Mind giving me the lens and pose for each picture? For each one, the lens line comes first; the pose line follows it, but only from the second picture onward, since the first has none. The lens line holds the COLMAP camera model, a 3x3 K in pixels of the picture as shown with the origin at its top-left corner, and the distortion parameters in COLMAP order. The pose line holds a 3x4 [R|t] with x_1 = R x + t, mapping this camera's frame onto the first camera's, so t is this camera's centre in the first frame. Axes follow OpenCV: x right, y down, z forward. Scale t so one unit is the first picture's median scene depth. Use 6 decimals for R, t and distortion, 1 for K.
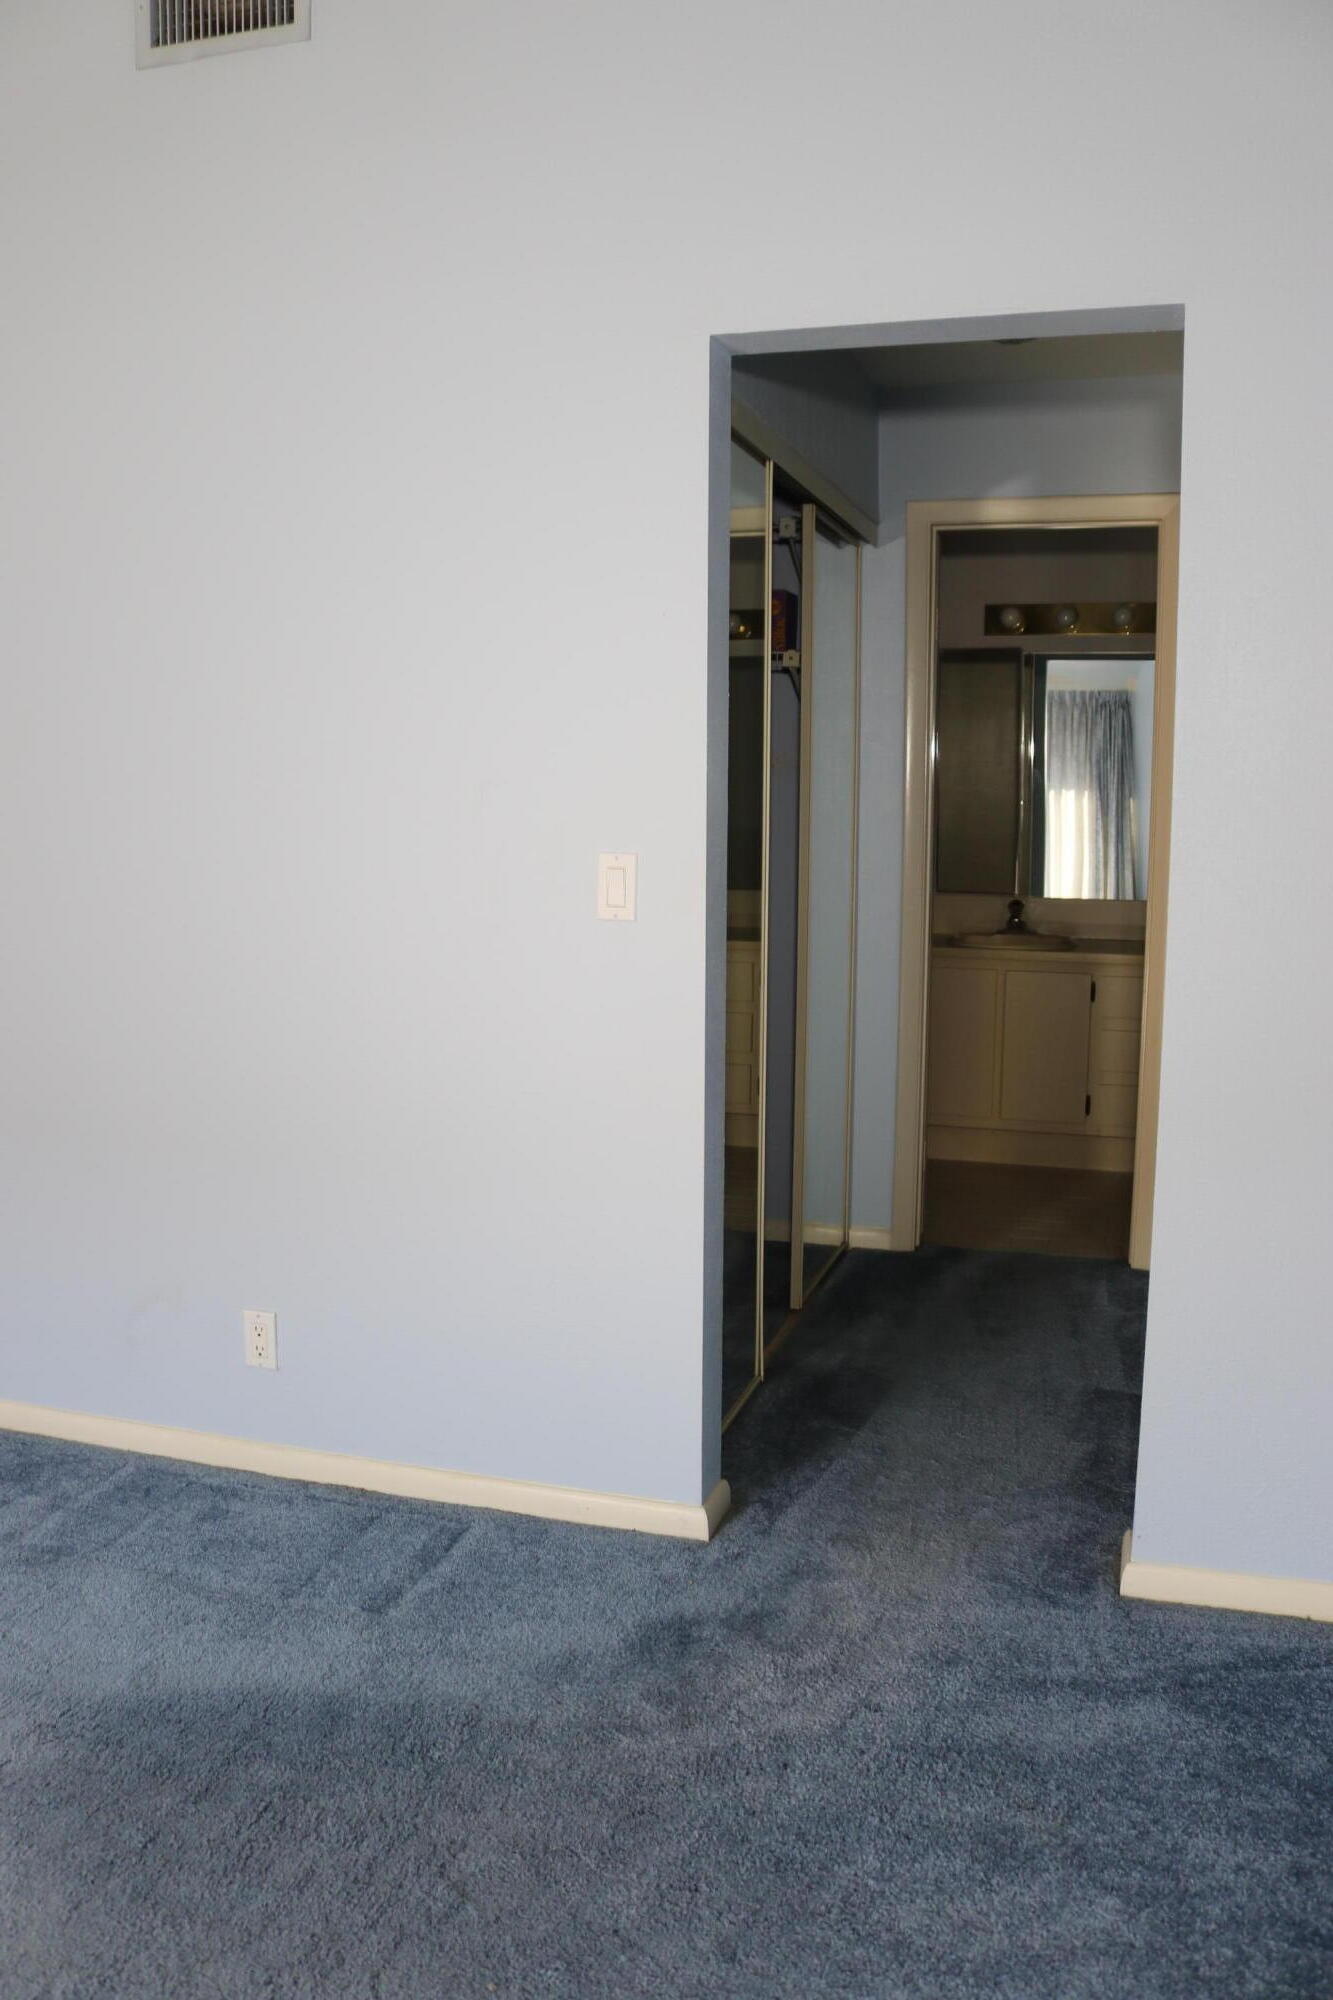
lens RADIAL K [[1650.1, 0, 679.0], [0, 1650.1, 1002.8], [0, 0, 1]] dist [-0.132750, 0.094414]
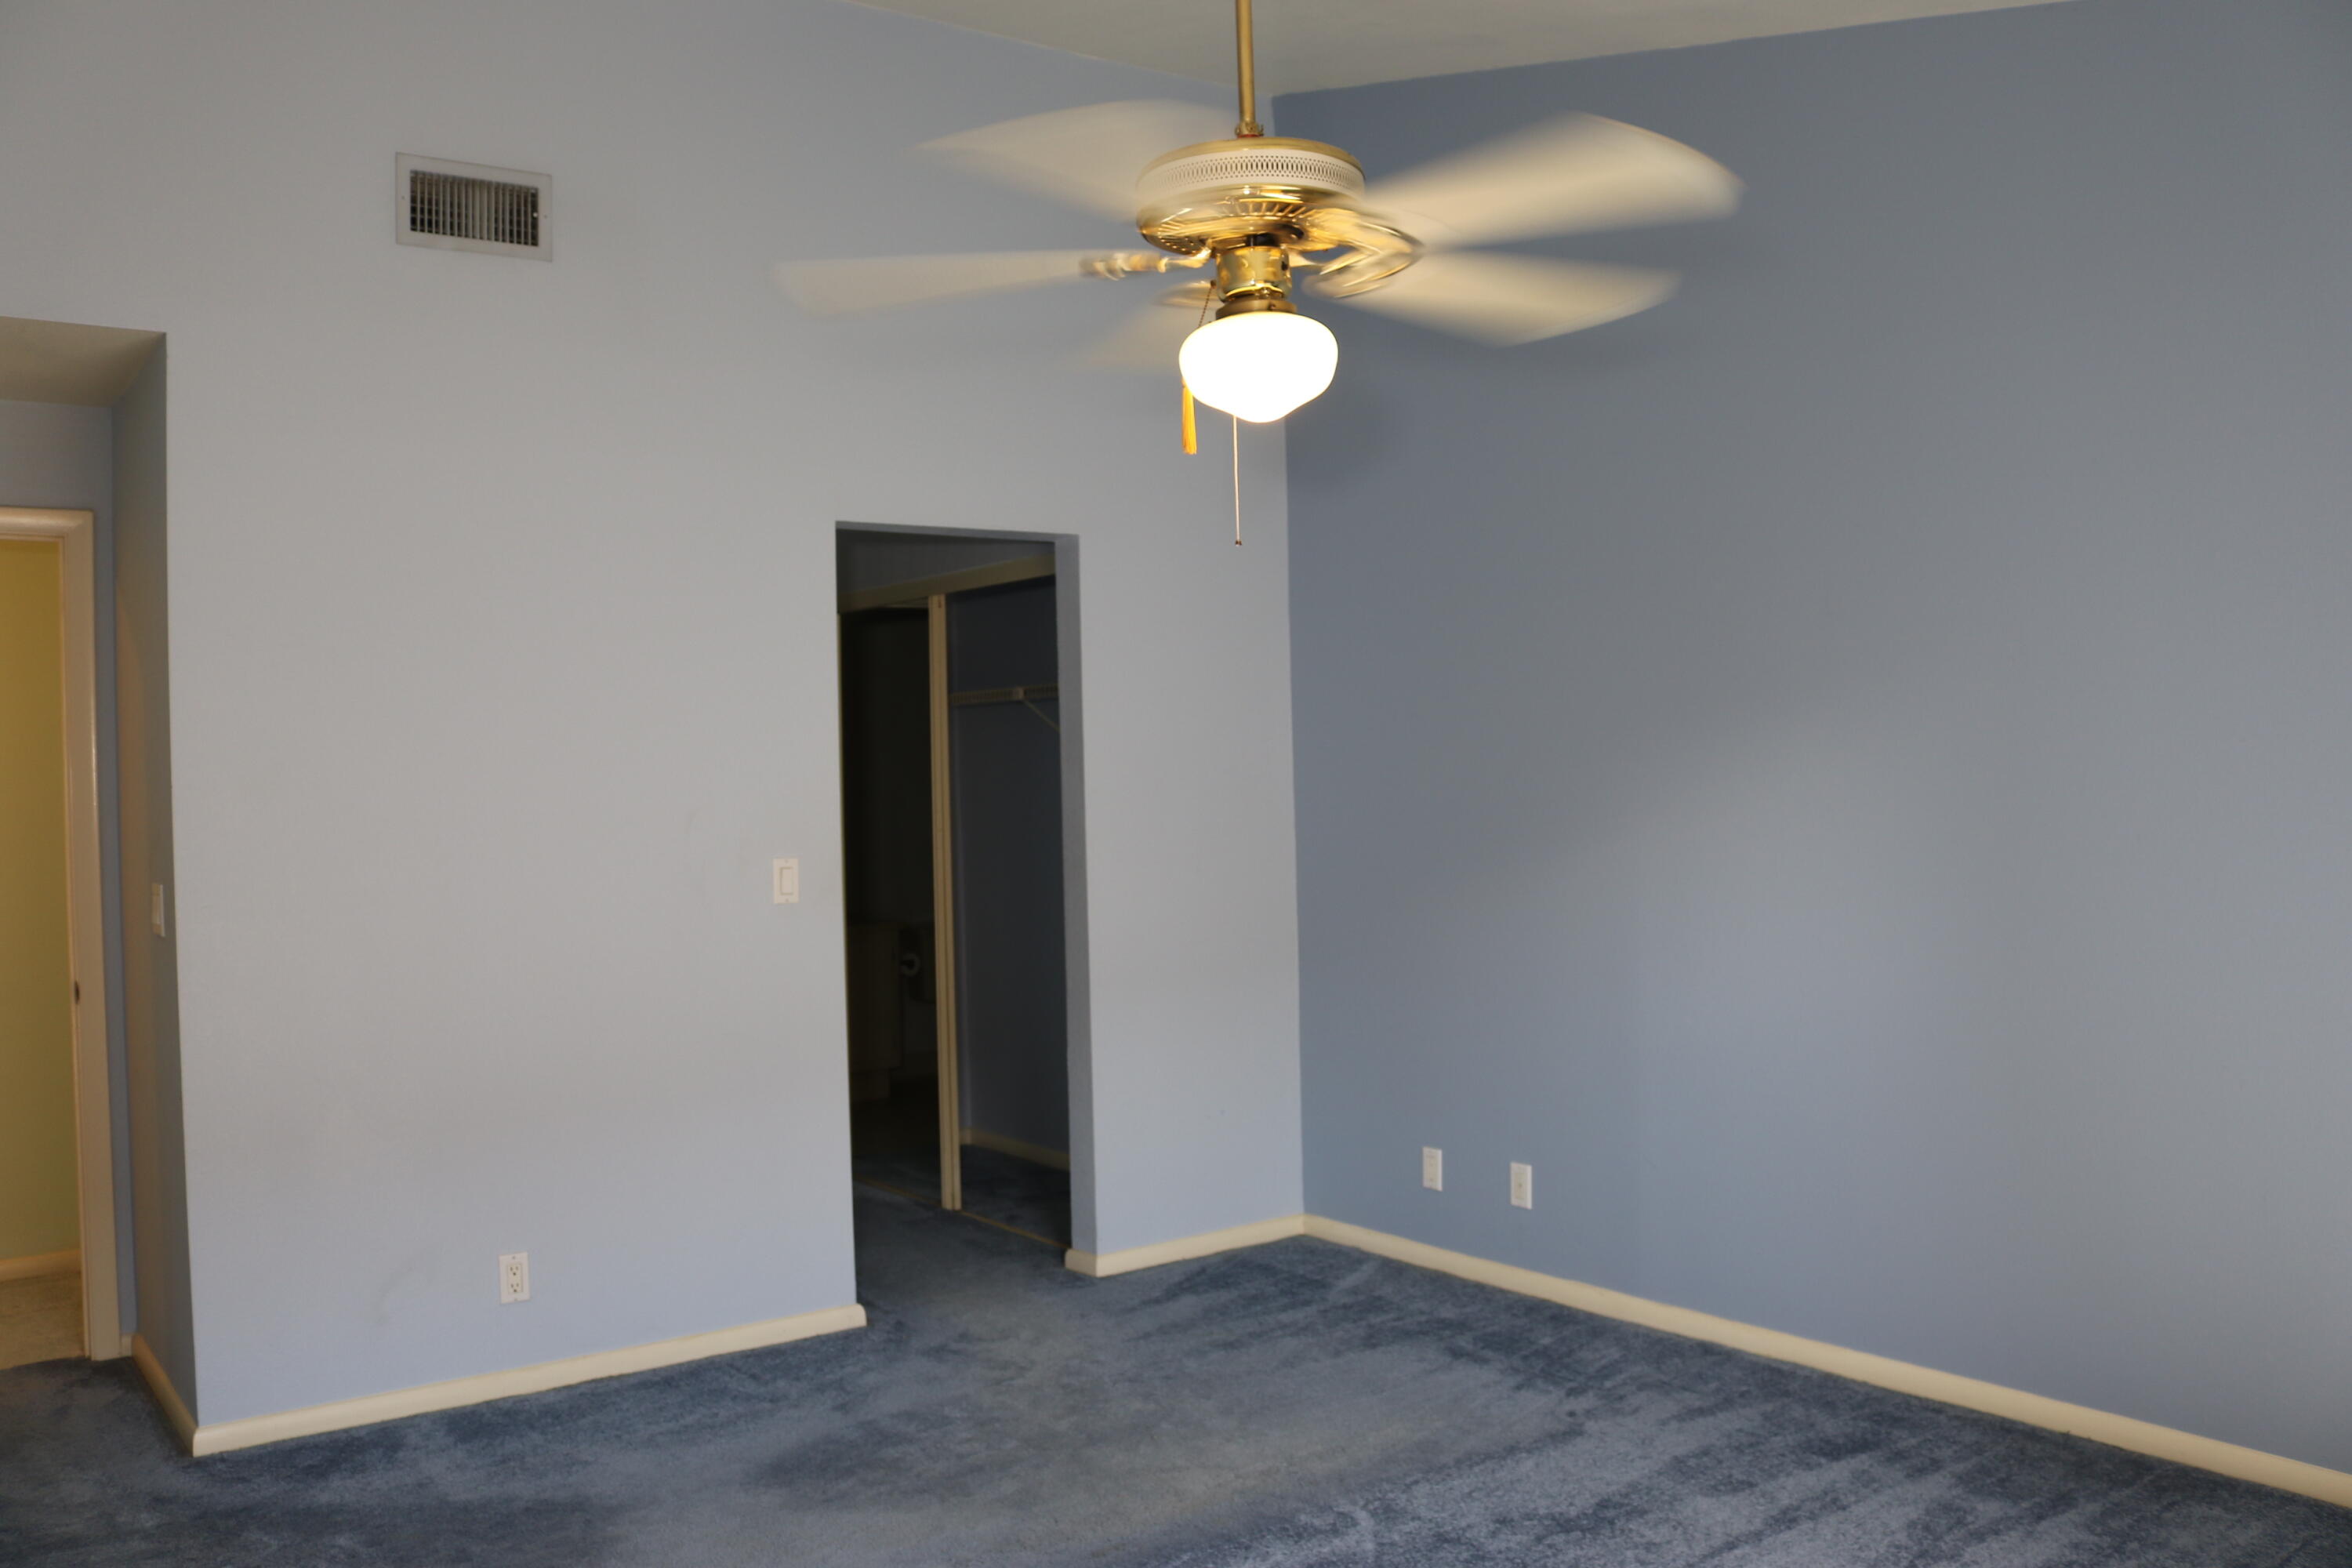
lens RADIAL K [[1940.5, 0, 1181.9], [0, 1940.5, 779.5], [0, 0, 1]] dist [-0.132750, 0.094414]
pose [[0.582680, -0.021002, 0.812430, -1.228103], [0.133428, 0.988573, -0.070139, 0.008062], [-0.801674, 0.149269, 0.578824, -0.289860]]
